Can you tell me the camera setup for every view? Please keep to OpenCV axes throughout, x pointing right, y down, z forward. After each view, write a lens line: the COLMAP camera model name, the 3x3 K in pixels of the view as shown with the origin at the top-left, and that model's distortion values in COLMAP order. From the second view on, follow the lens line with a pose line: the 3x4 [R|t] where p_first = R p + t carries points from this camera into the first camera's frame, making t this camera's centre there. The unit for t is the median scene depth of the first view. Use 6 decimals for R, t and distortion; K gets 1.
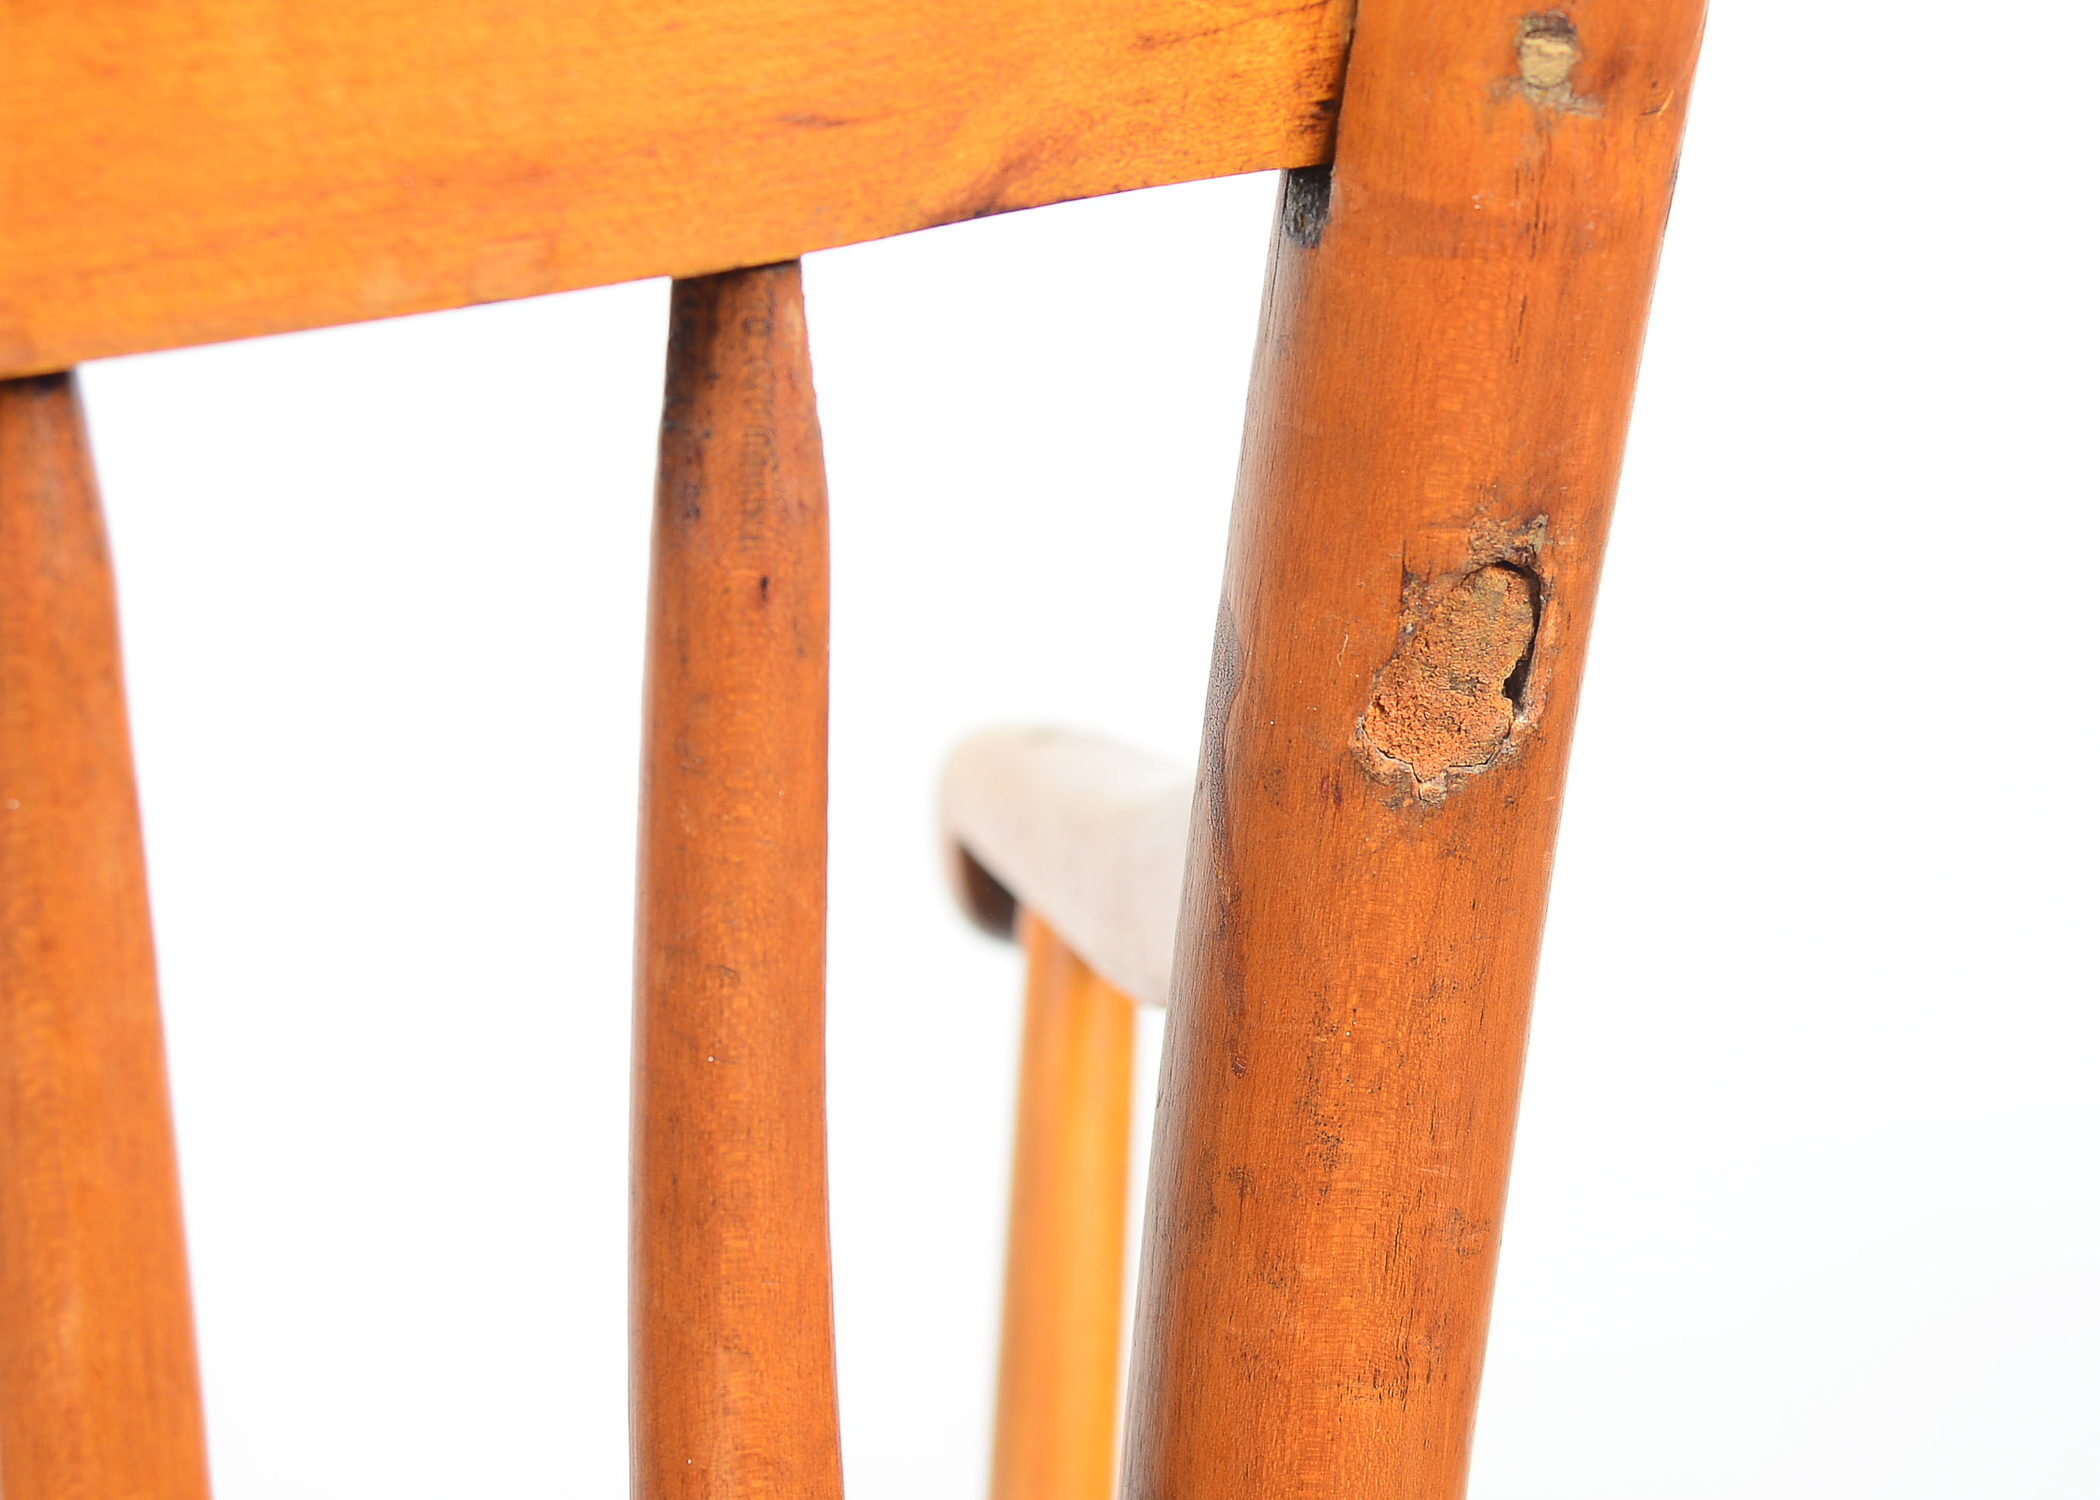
lens RADIAL K [[4298.3, 0, 1050.0], [0, 4298.3, 750.0], [0, 0, 1]] dist [0.056595, 0.148698]
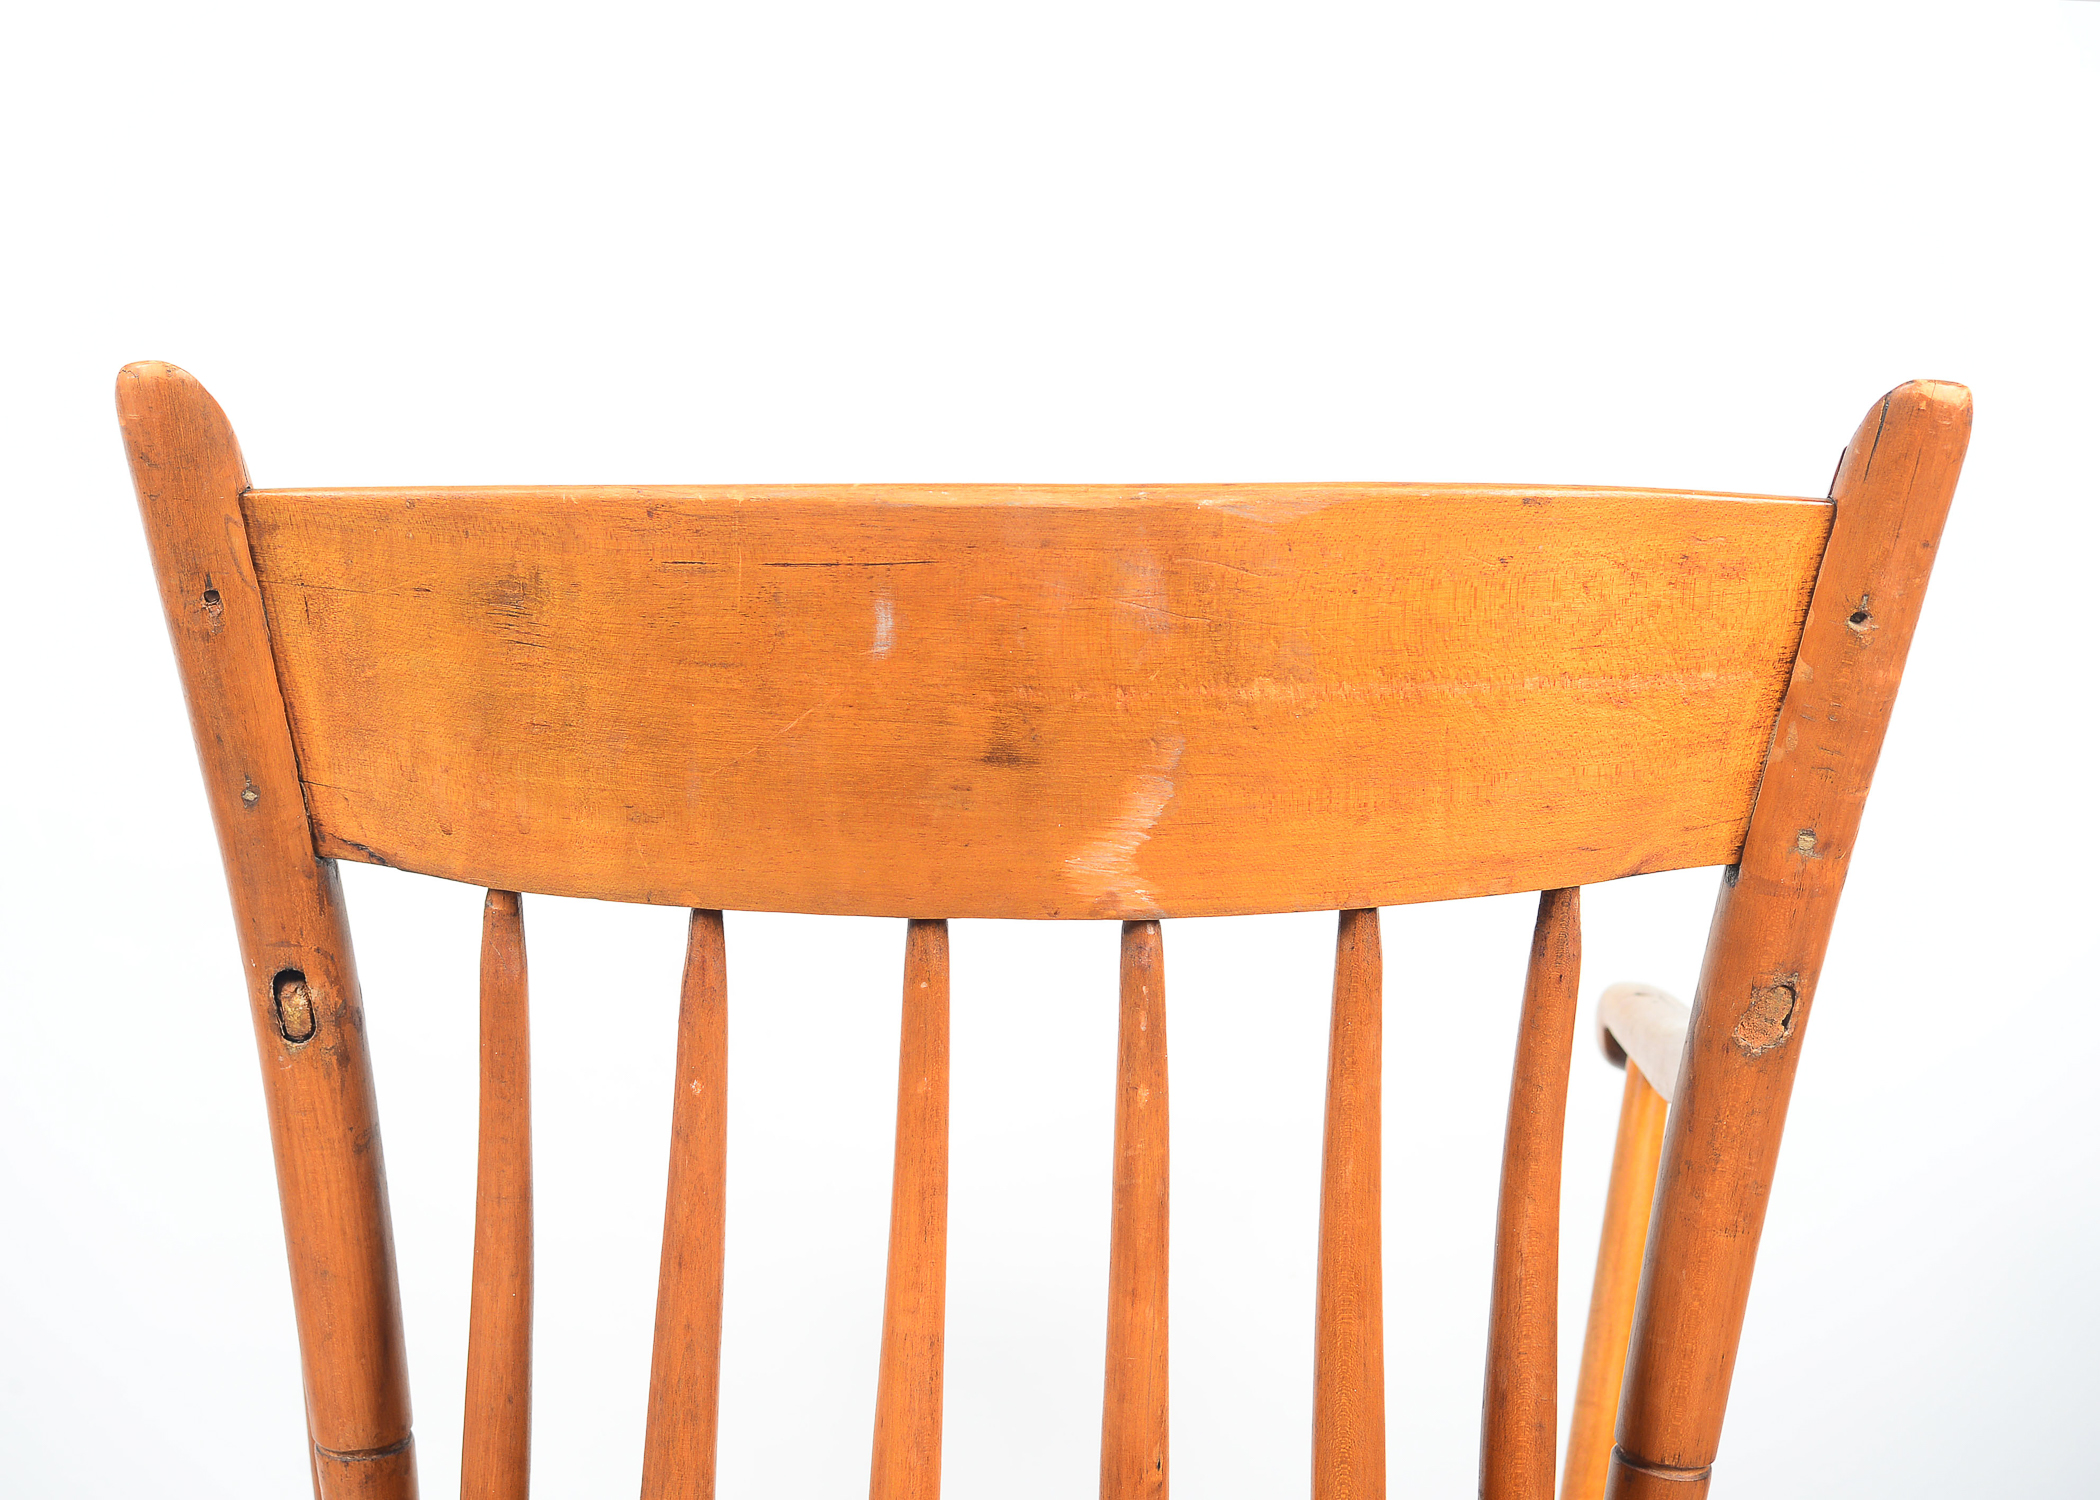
lens RADIAL K [[4298.3, 0, 1050.0], [0, 4298.3, 750.0], [0, 0, 1]] dist [0.056595, 0.148698]
pose [[0.986131, 0.086958, -0.141367, 0.001570], [-0.086893, 0.996195, 0.006646, -0.197626], [0.141407, 0.005730, 0.989935, -2.363020]]
